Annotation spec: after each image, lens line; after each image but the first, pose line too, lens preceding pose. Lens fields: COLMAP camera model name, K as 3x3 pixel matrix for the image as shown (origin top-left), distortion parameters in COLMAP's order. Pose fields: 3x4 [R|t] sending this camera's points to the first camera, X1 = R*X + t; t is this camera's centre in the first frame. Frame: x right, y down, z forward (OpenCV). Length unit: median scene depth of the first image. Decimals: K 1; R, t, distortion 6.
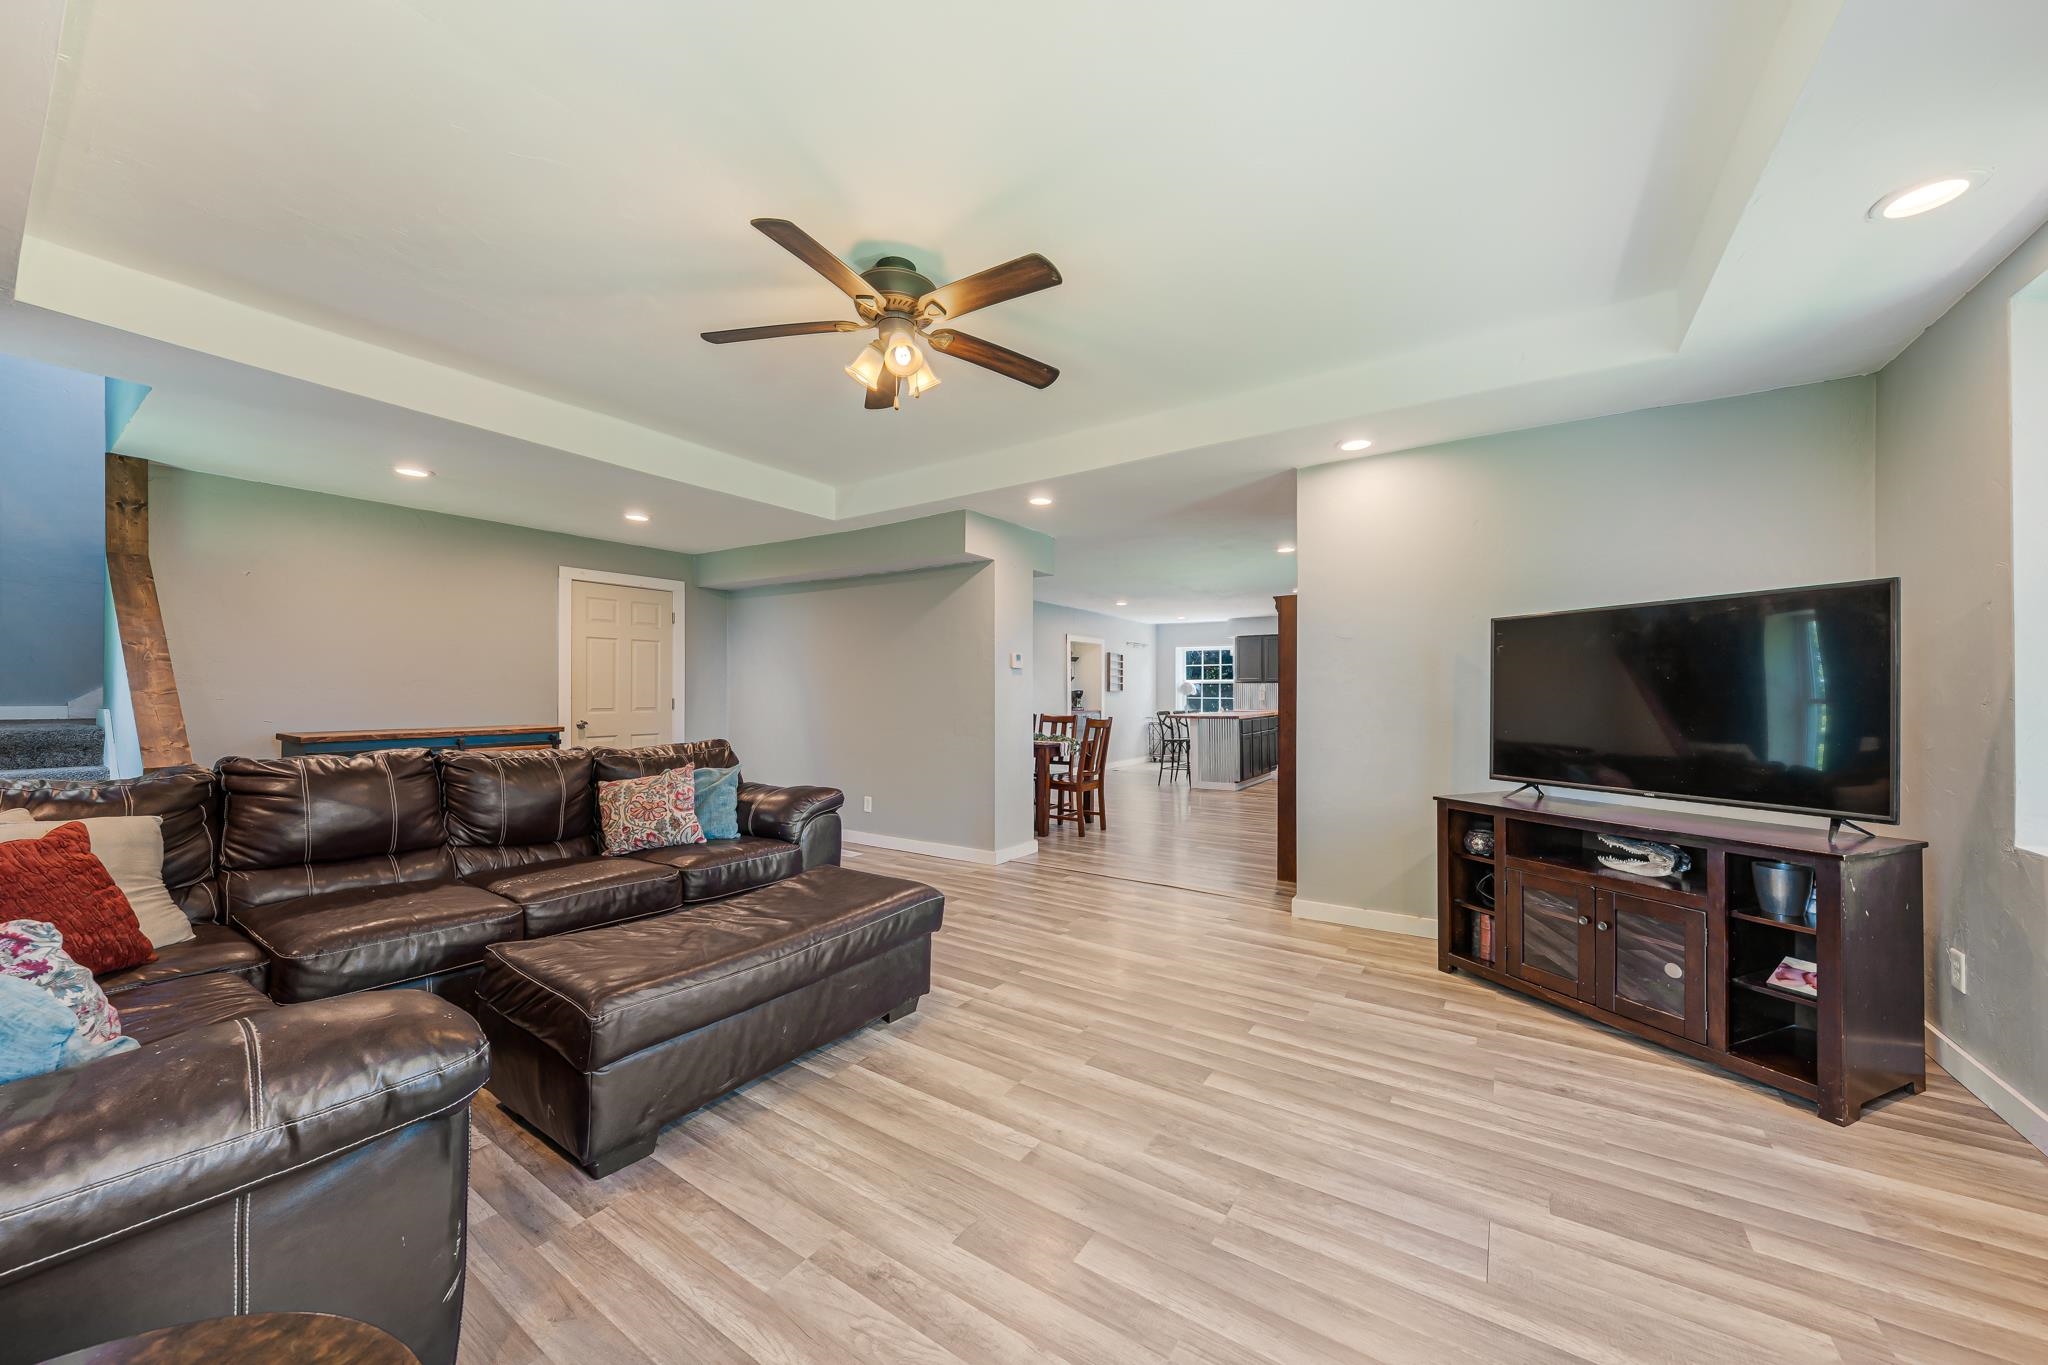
lens RADIAL K [[710.9, 0, 1035.1], [0, 710.9, 690.3], [0, 0, 1]] dist [-0.004445, 0.000365]
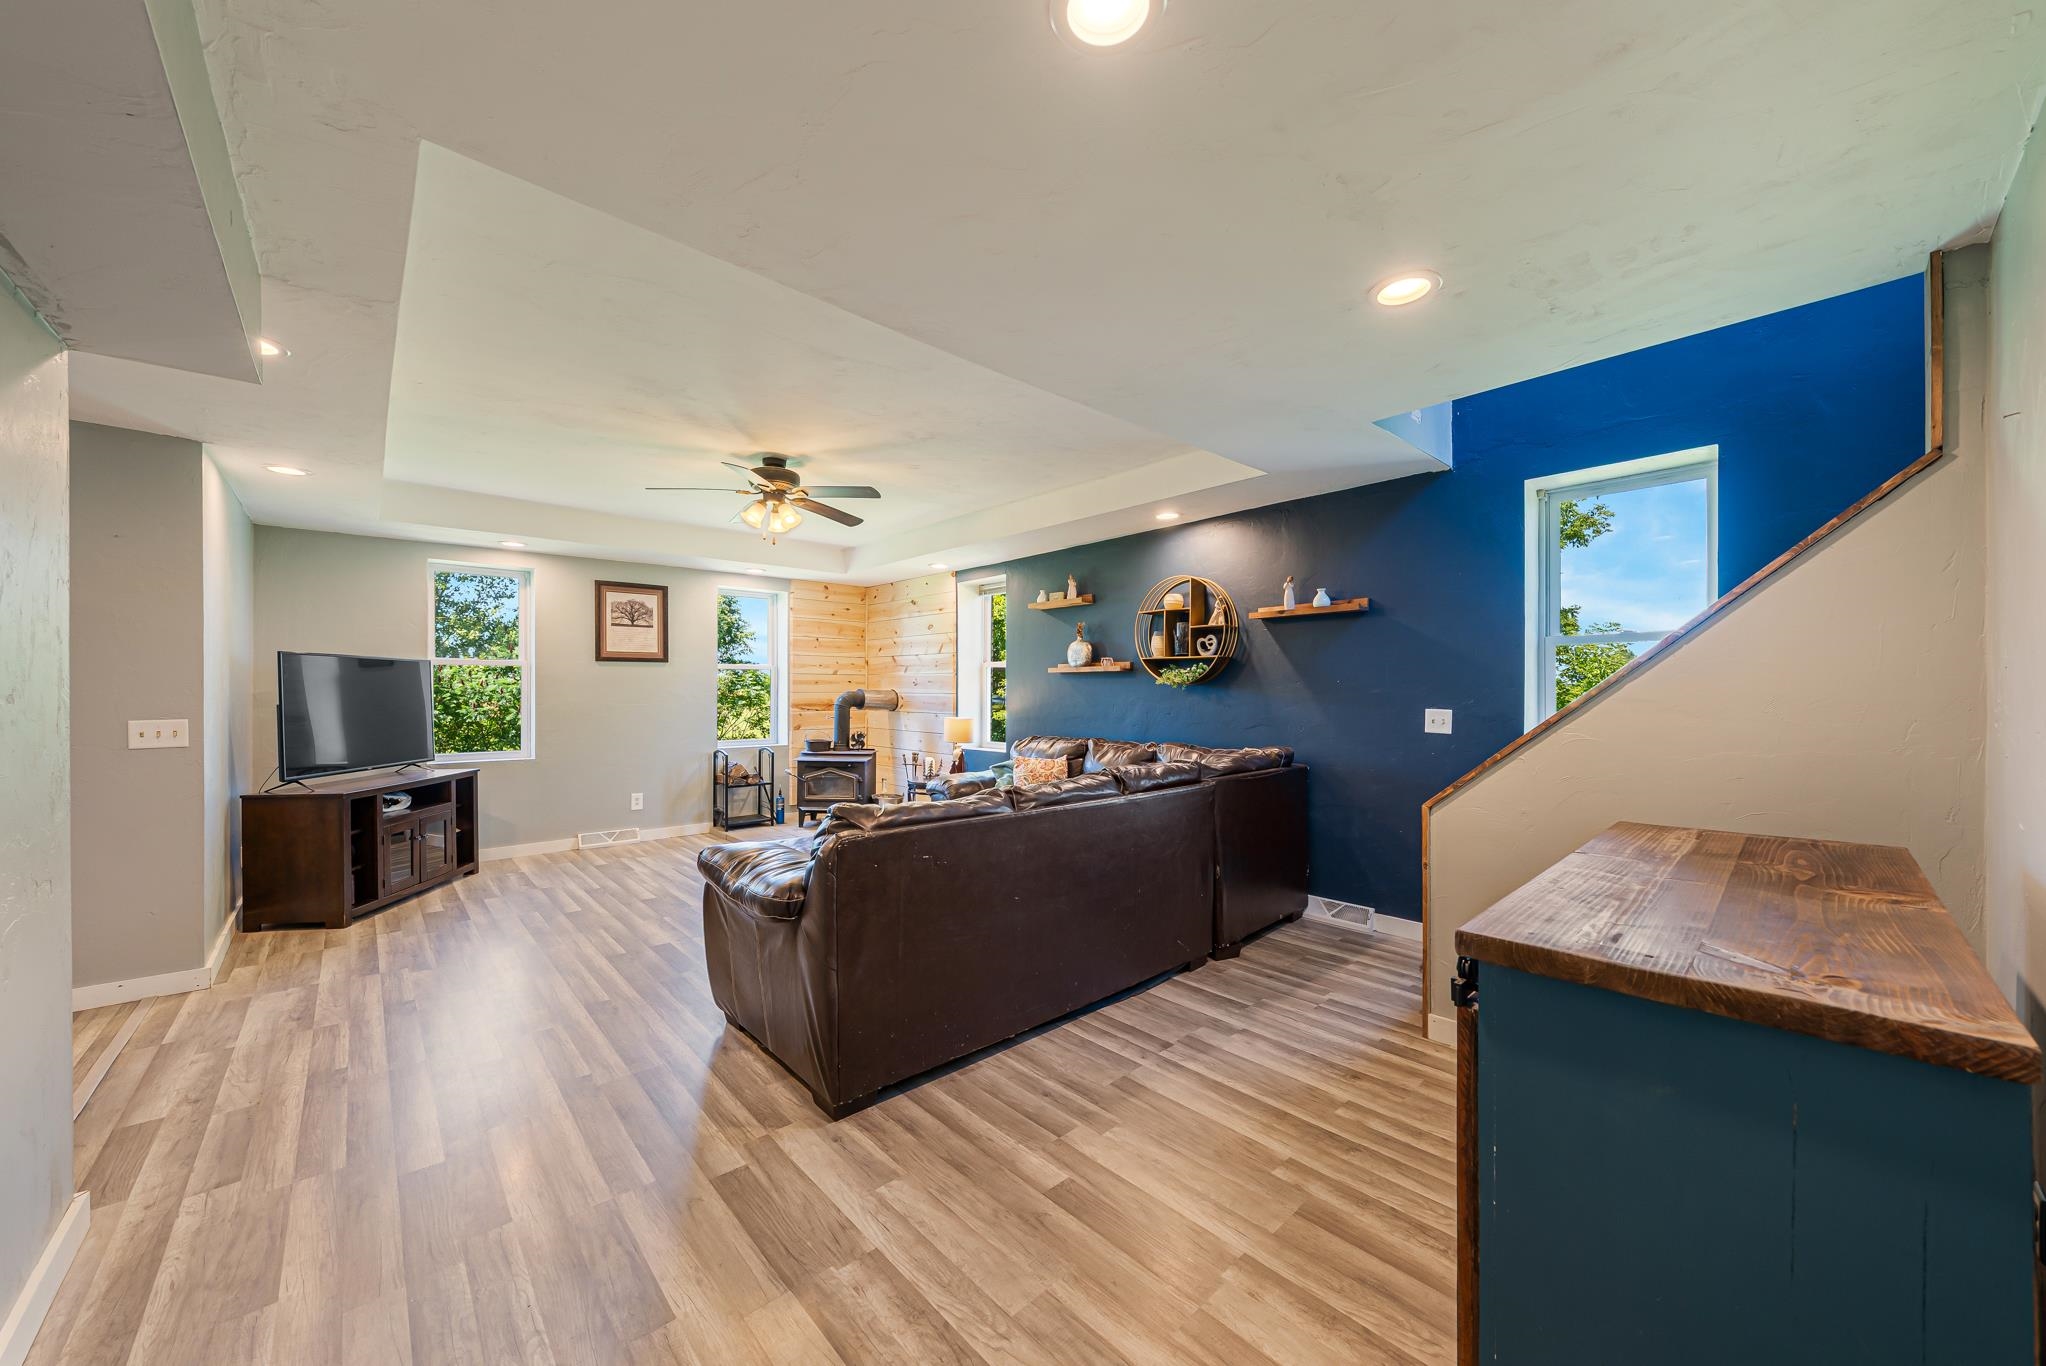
lens RADIAL K [[735.1, 0, 1039.7], [0, 735.1, 694.4], [0, 0, 1]] dist [-0.004233, 0.000073]
pose [[-0.970607, -0.003172, 0.240647, -0.893312], [-0.003132, 0.999995, 0.000550, -0.028280], [-0.240648, -0.000220, -0.970612, 1.841162]]
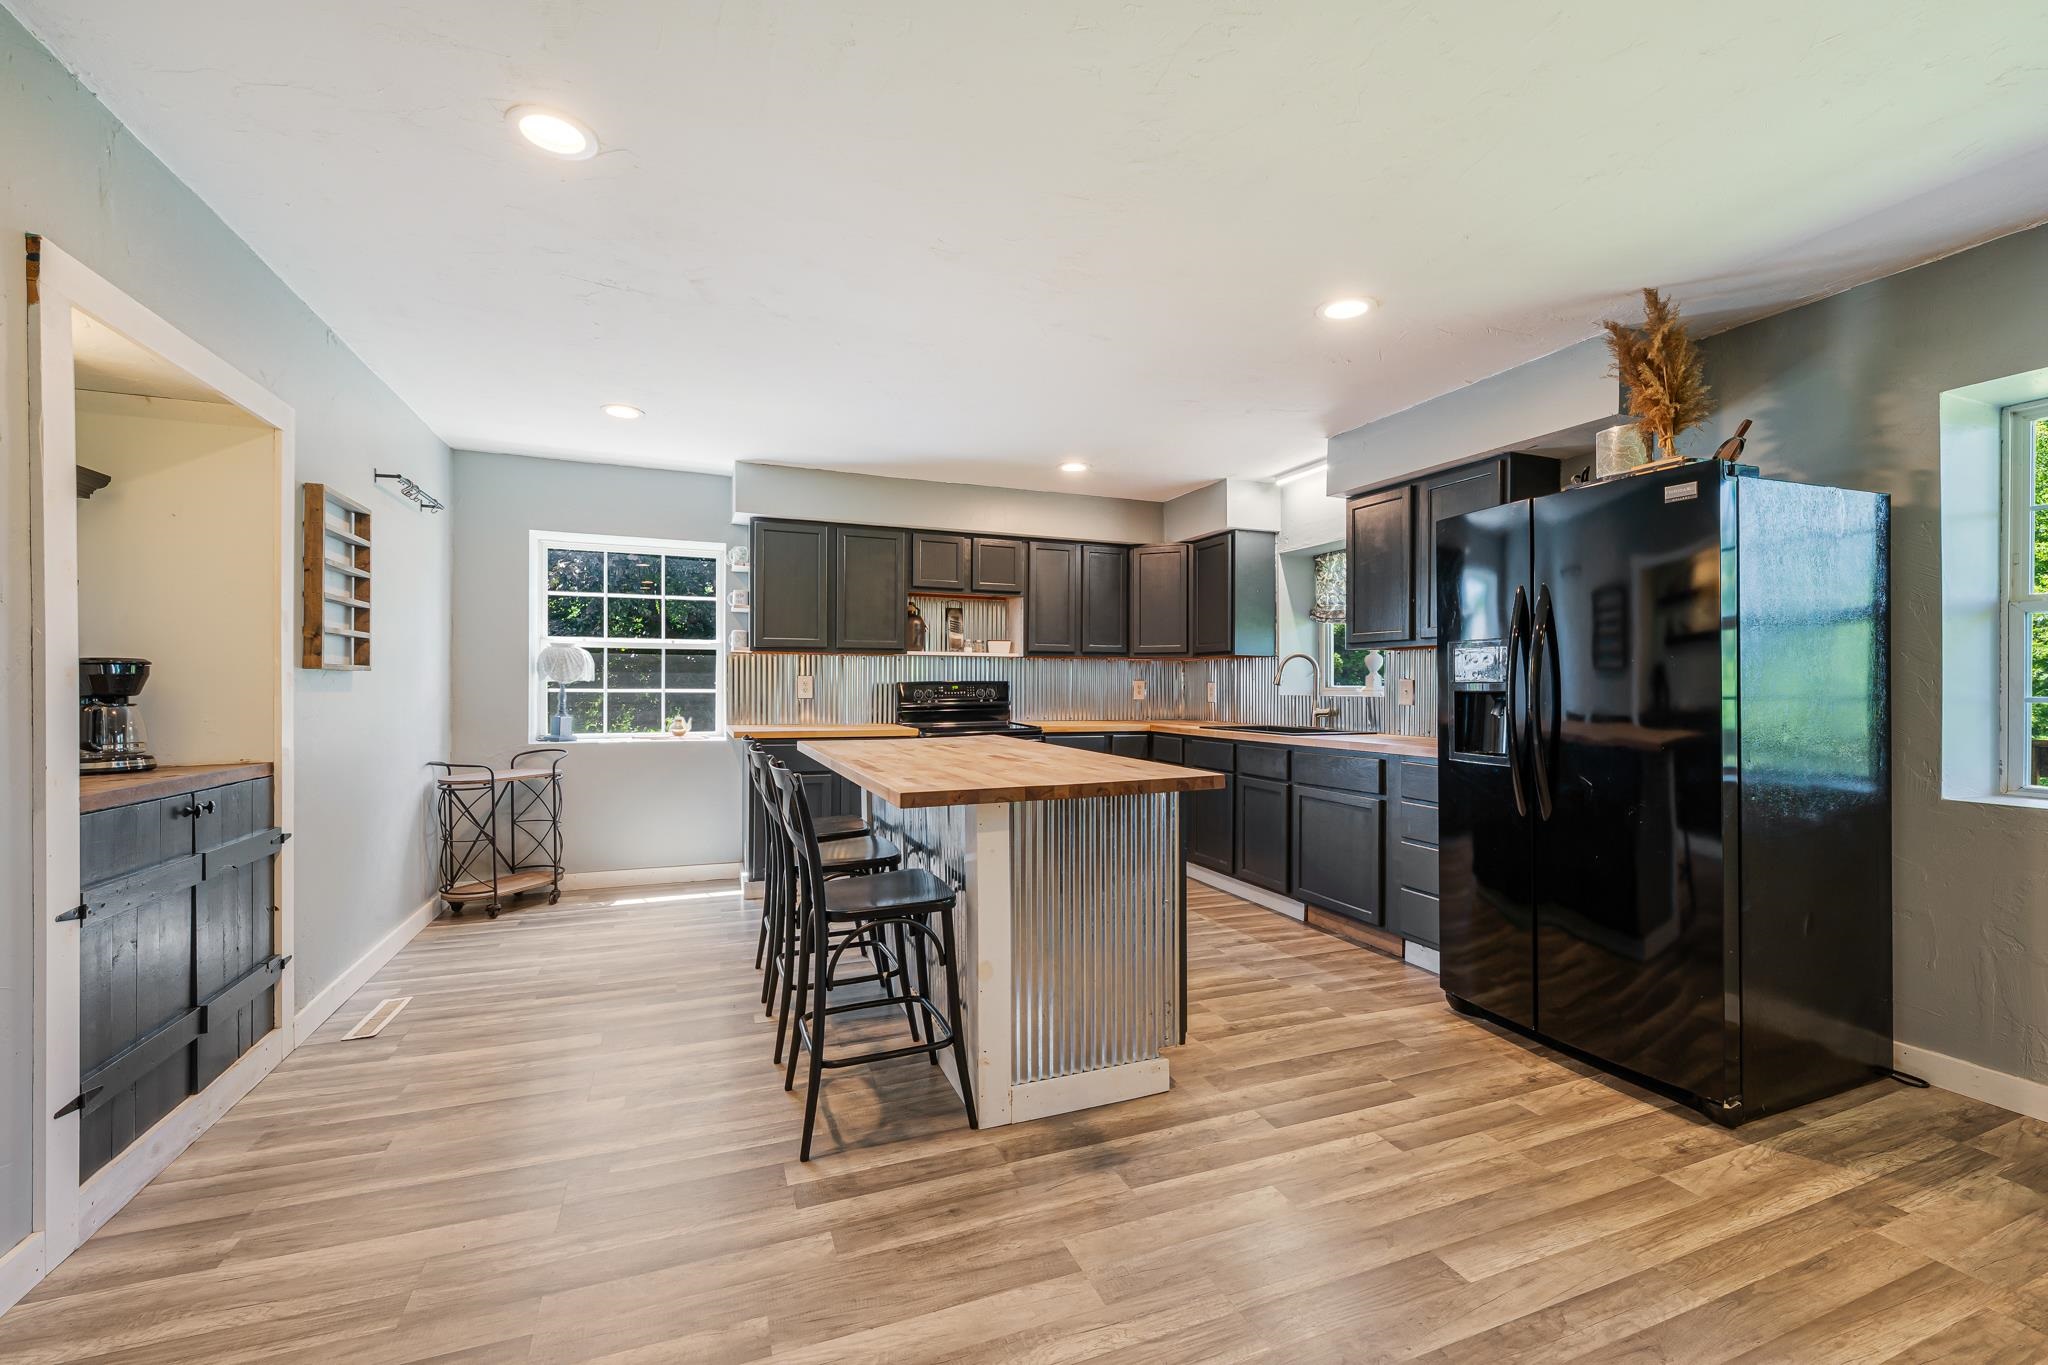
lens RADIAL K [[850.4, 0, 1029.5], [0, 850.4, 683.8], [0, 0, 1]] dist [-0.000132, -0.000045]
pose [[0.567343, -0.002183, 0.823479, 0.061849], [-0.002929, 0.999985, 0.004668, 0.018272], [-0.823477, -0.005061, 0.567328, 2.331593]]
